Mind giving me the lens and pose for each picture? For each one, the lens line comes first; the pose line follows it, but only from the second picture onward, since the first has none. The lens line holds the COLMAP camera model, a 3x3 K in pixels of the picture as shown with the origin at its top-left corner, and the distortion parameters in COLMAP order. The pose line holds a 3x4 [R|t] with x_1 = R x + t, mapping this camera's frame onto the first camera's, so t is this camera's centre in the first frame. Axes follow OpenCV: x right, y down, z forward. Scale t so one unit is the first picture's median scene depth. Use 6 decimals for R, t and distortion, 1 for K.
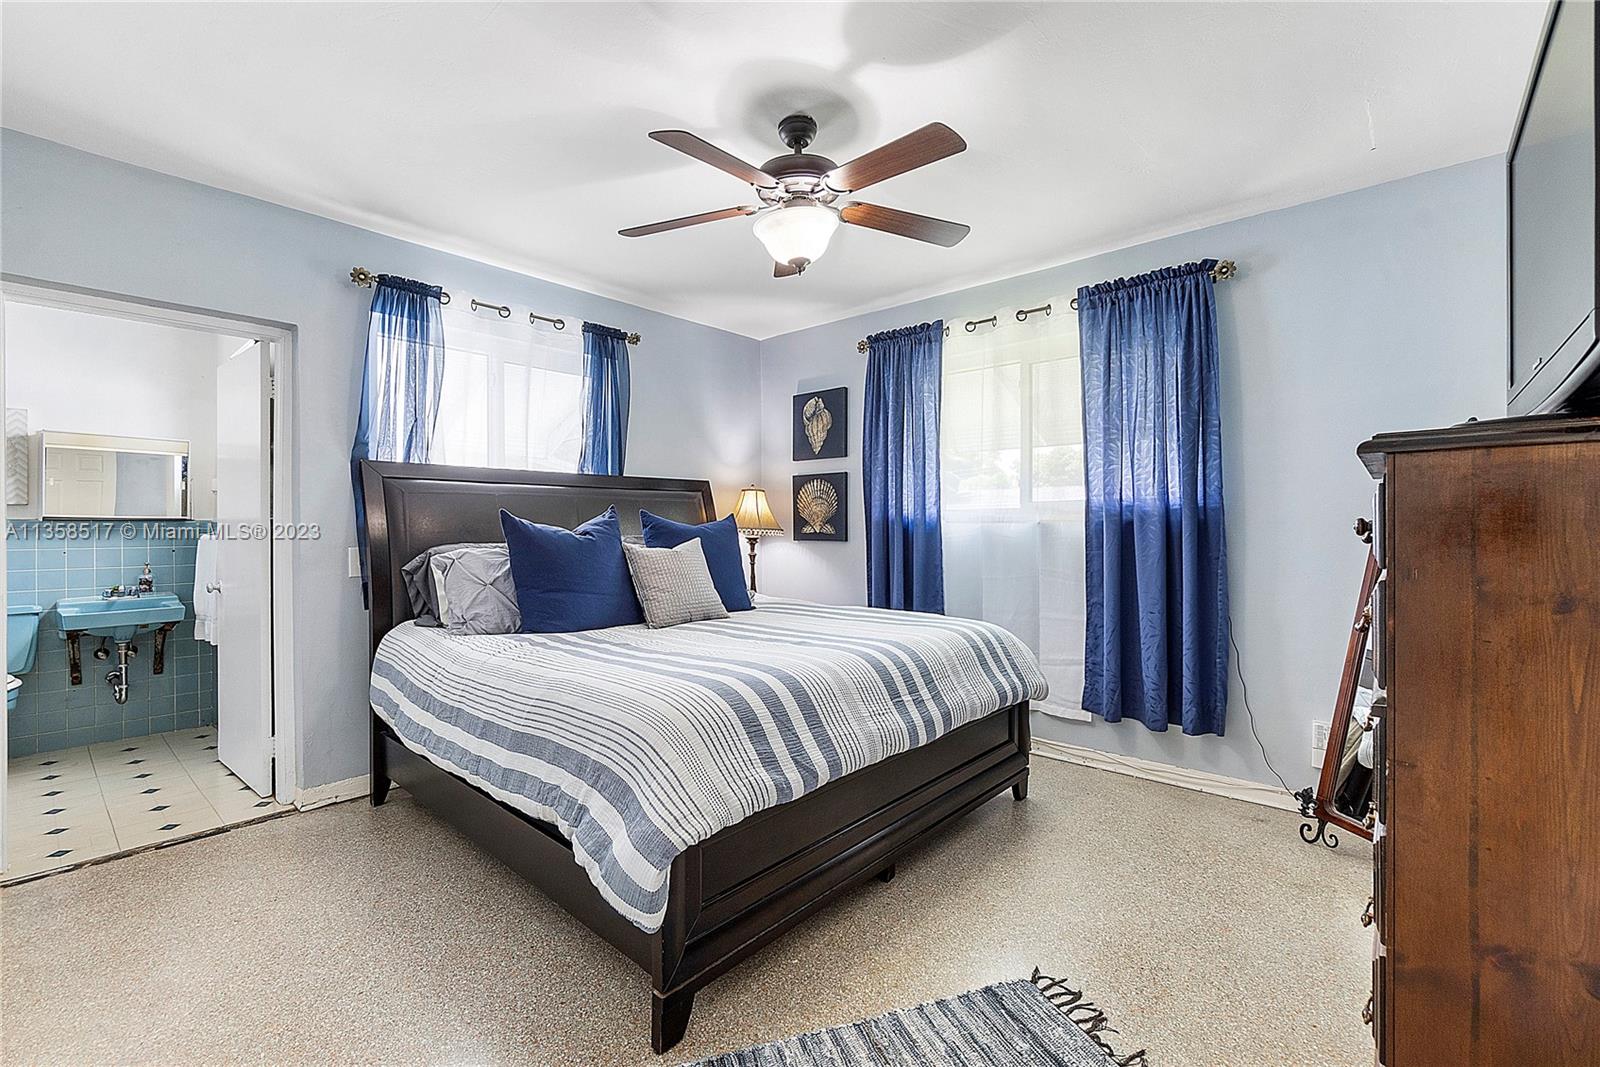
lens RADIAL K [[694.8, 0, 796.1], [0, 694.8, 526.3], [0, 0, 1]] dist [-0.009269, 0.002955]
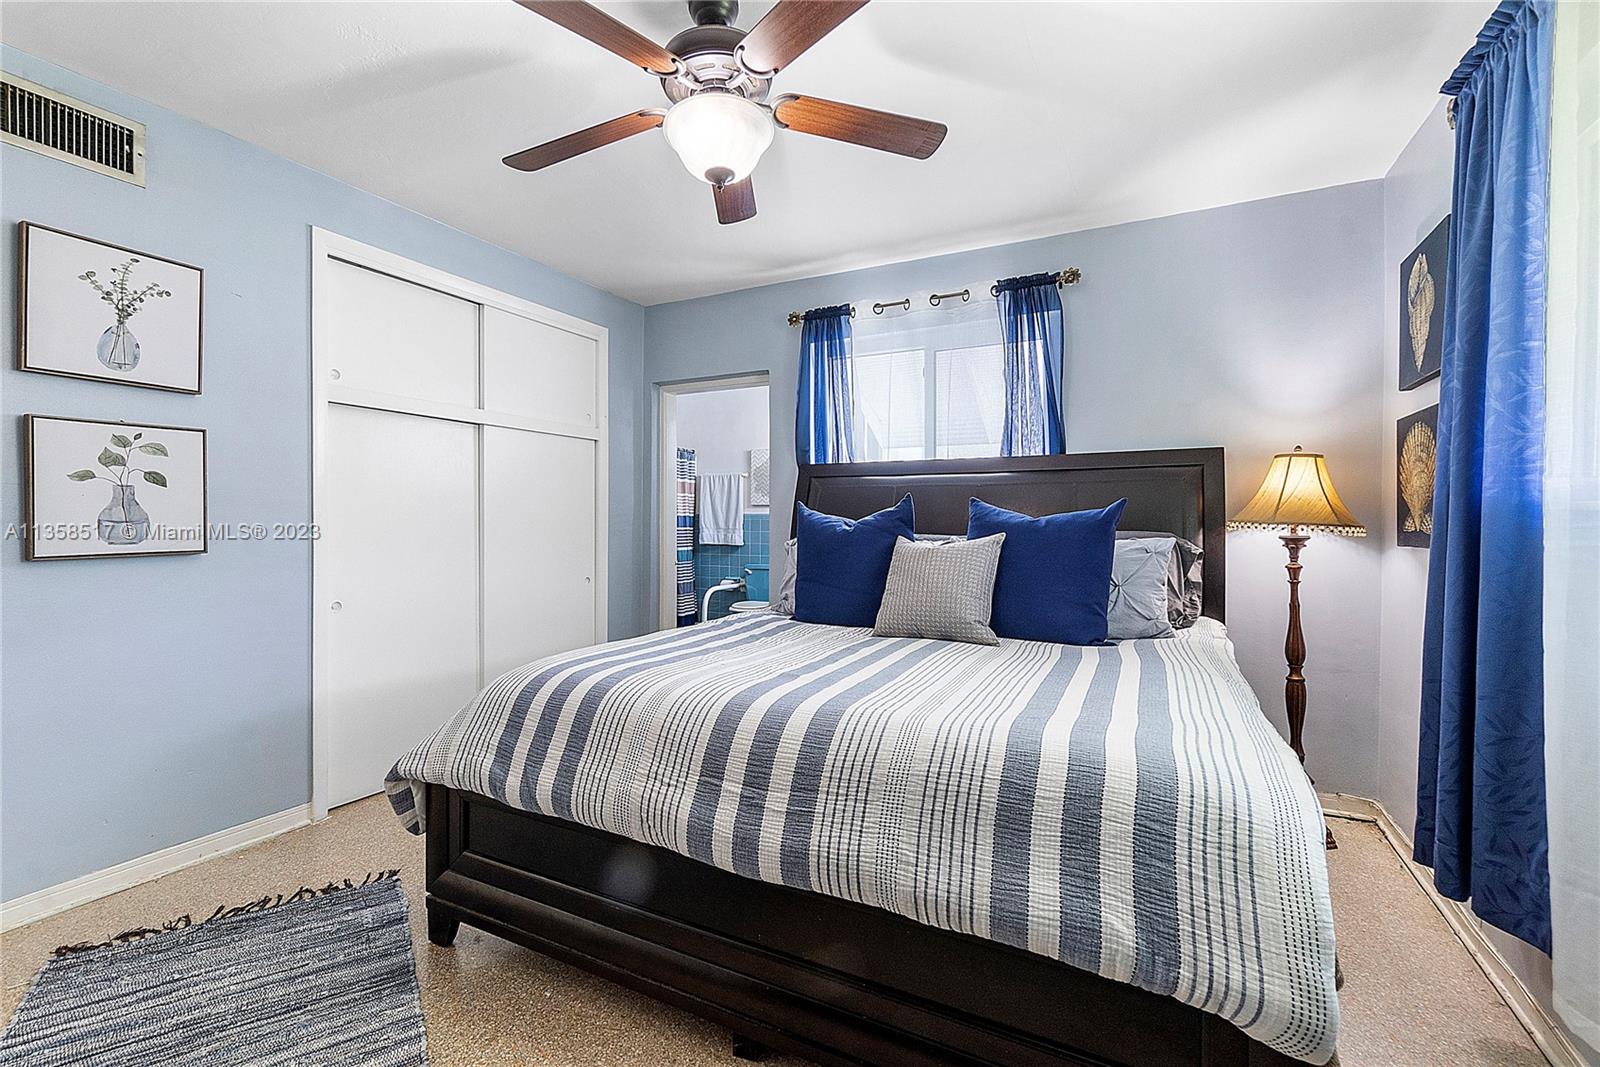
lens RADIAL K [[694.8, 0, 793.1], [0, 694.8, 527.8], [0, 0, 1]] dist [-0.009269, 0.002955]
pose [[0.244046, 0.012830, -0.969679, 0.496533], [-0.002854, 0.999918, 0.012512, 0.002165], [0.969760, -0.000286, 0.244062, 0.570573]]
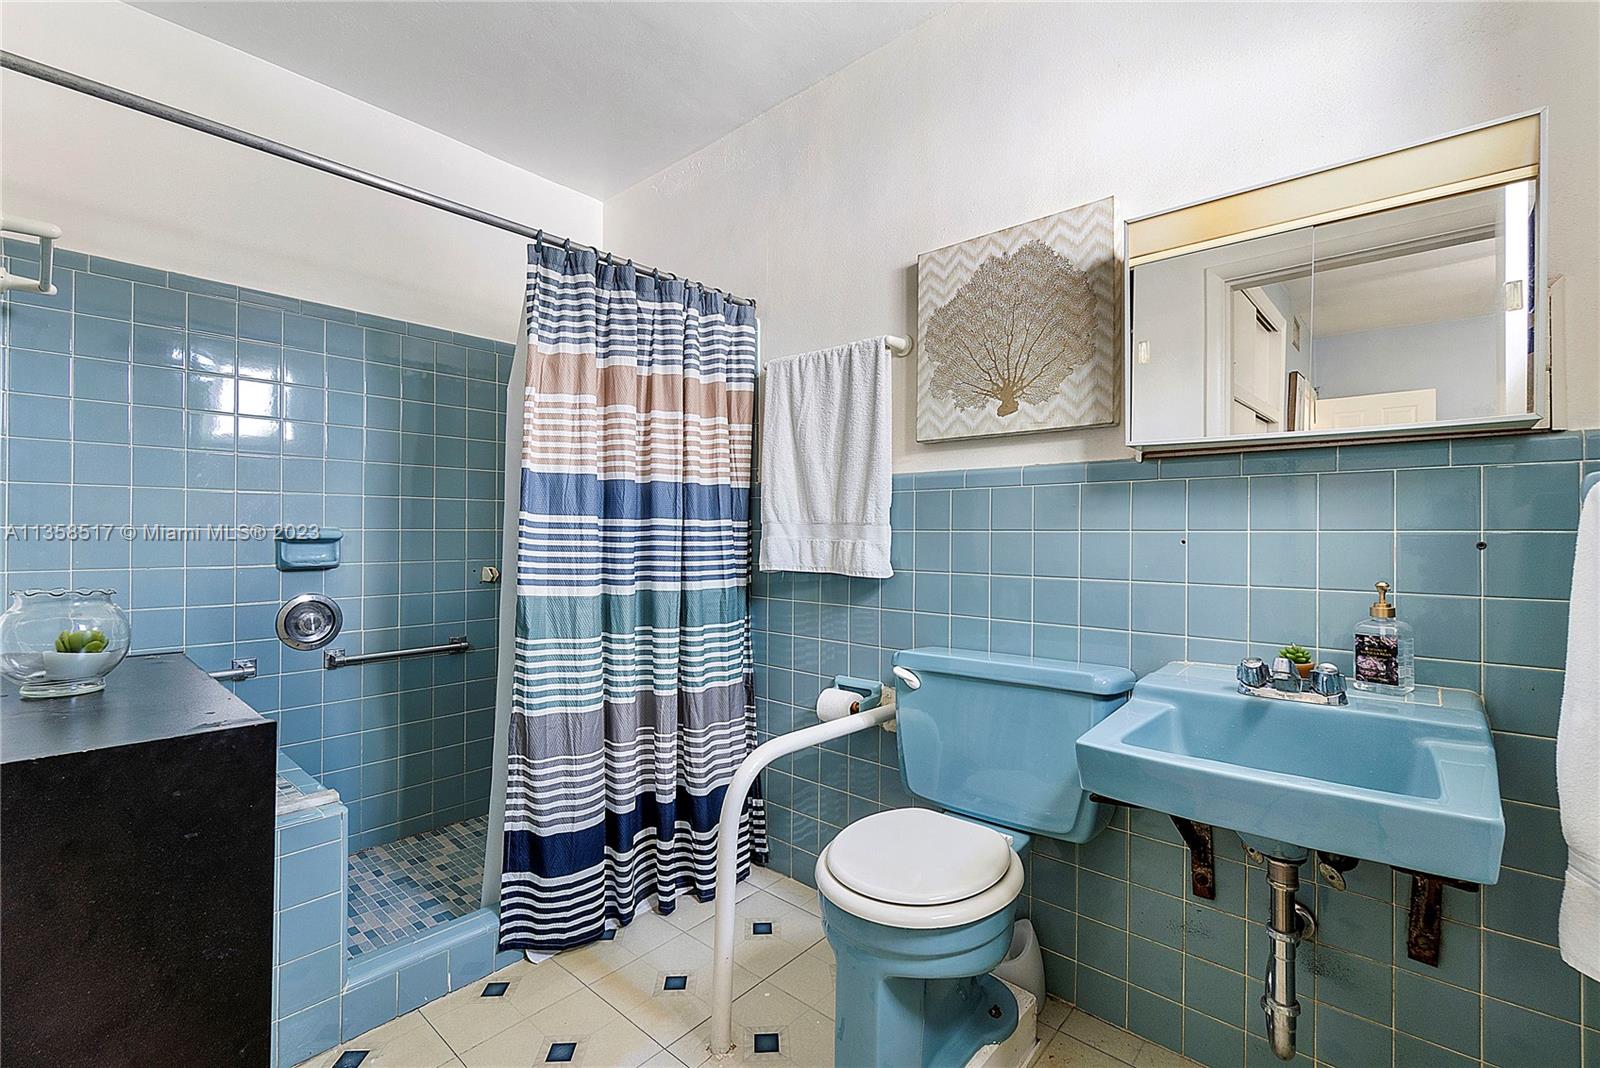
lens RADIAL K [[694.8, 0, 797.0], [0, 694.8, 533.9], [0, 0, 1]] dist [-0.009269, 0.002955]
pose [[0.007649, 0.003137, -0.999966, -0.689187], [-0.000276, 0.999995, 0.003135, 0.033382], [0.999971, 0.000252, 0.007650, 0.796603]]
